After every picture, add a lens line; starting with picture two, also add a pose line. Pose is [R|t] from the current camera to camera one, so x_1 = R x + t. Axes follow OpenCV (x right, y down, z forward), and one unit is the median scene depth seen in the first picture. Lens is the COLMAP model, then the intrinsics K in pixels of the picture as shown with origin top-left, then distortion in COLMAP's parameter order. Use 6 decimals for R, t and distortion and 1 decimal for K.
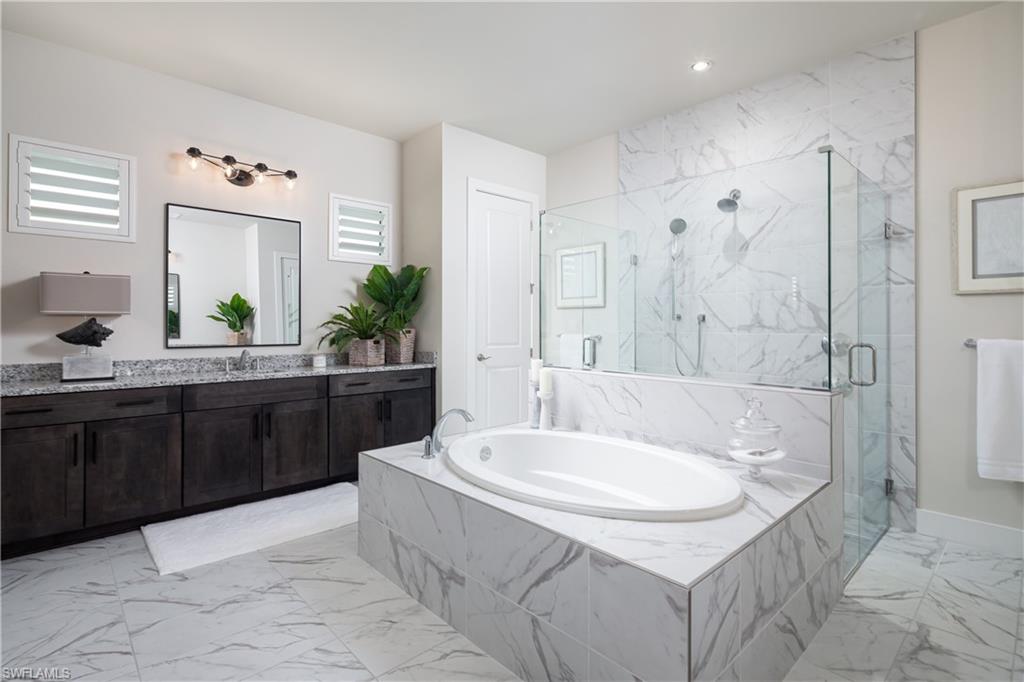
lens RADIAL K [[494.5, 0, 508.0], [0, 494.5, 321.4], [0, 0, 1]] dist [0.001474, 0.000055]
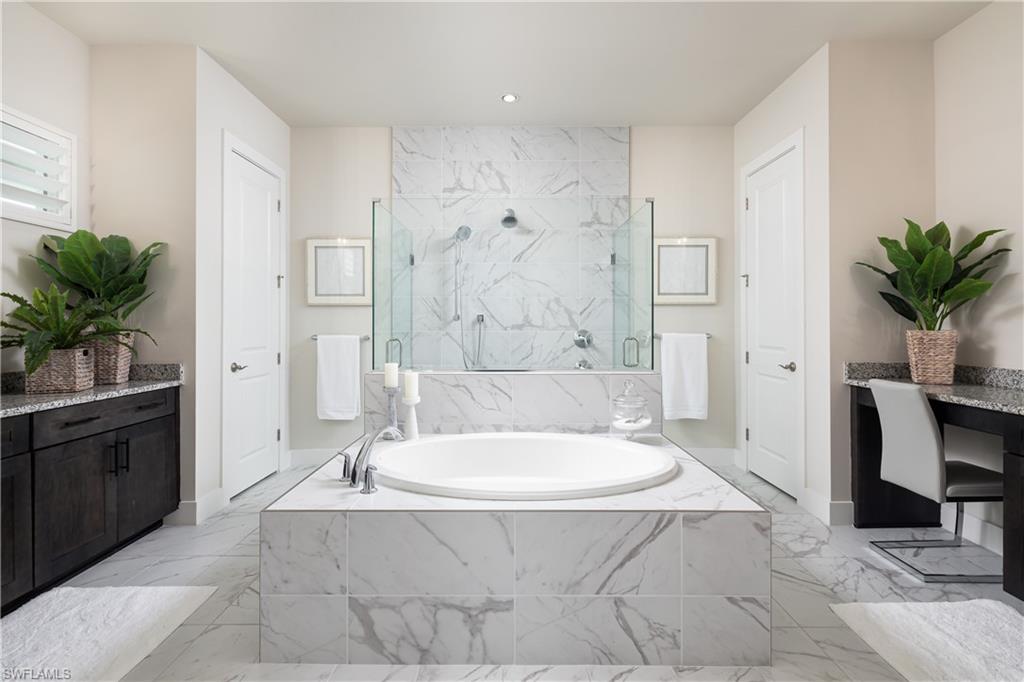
lens RADIAL K [[494.5, 0, 508.0], [0, 494.5, 321.4], [0, 0, 1]] dist [0.001474, 0.000055]
pose [[0.685395, 0.002606, 0.728167, -0.484459], [-0.003516, 0.999994, -0.000270, 0.000185], [-0.728163, -0.002375, 0.685400, 0.239338]]
